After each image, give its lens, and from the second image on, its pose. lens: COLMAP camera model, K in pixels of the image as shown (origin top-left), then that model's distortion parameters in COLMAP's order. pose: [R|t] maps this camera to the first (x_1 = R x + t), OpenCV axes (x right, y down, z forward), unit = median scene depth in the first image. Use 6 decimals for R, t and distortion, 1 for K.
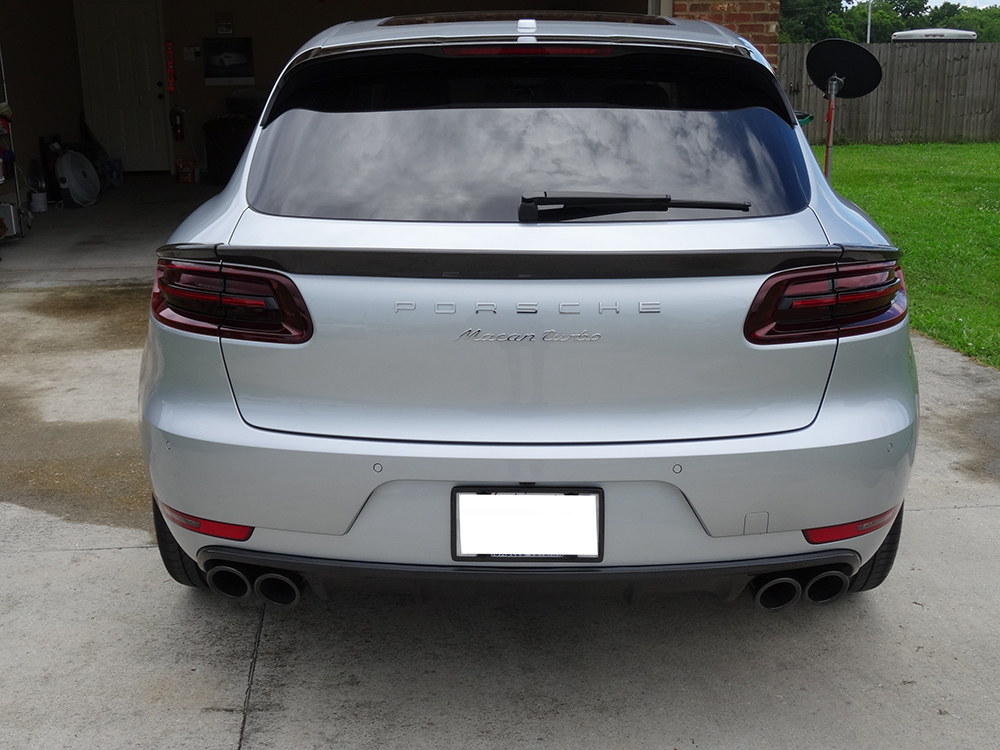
lens RADIAL K [[1163.4, 0, 500.0], [0, 1163.4, 375.0], [0, 0, 1]] dist [0.000020, -0.005535]
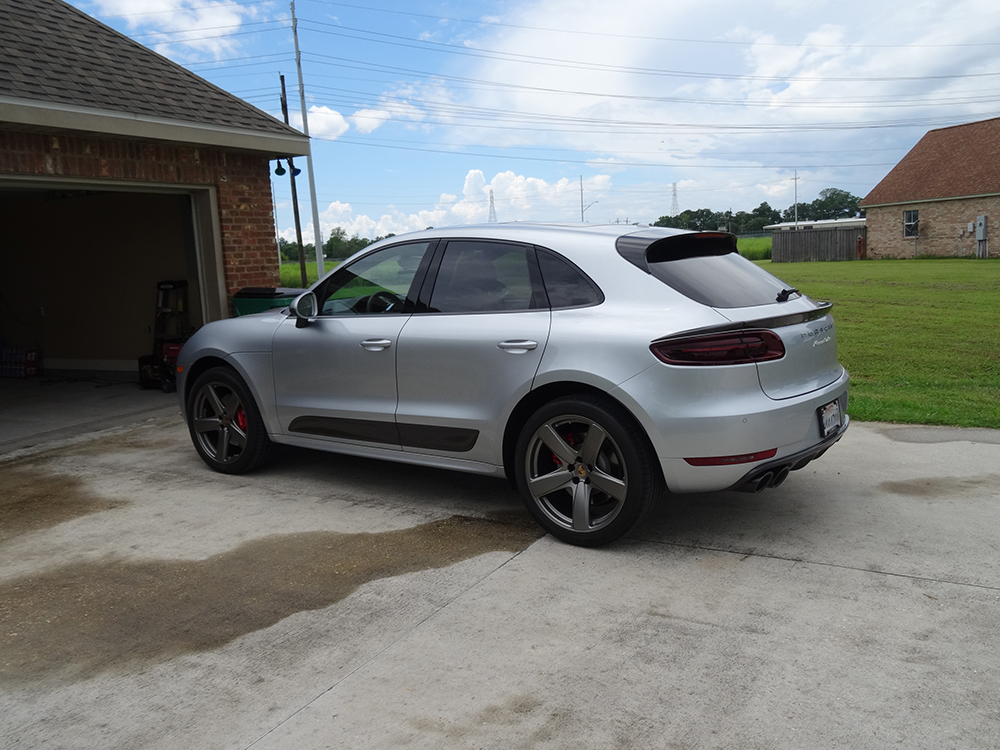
lens RADIAL K [[830.8, 0, 500.0], [0, 830.8, 375.0], [0, 0, 1]] dist [0.011030, -0.001409]
pose [[0.575839, -0.136559, 0.806078, -1.445319], [0.249924, 0.968156, -0.014522, -0.087702], [-0.778426, 0.209821, 0.591632, 0.388983]]
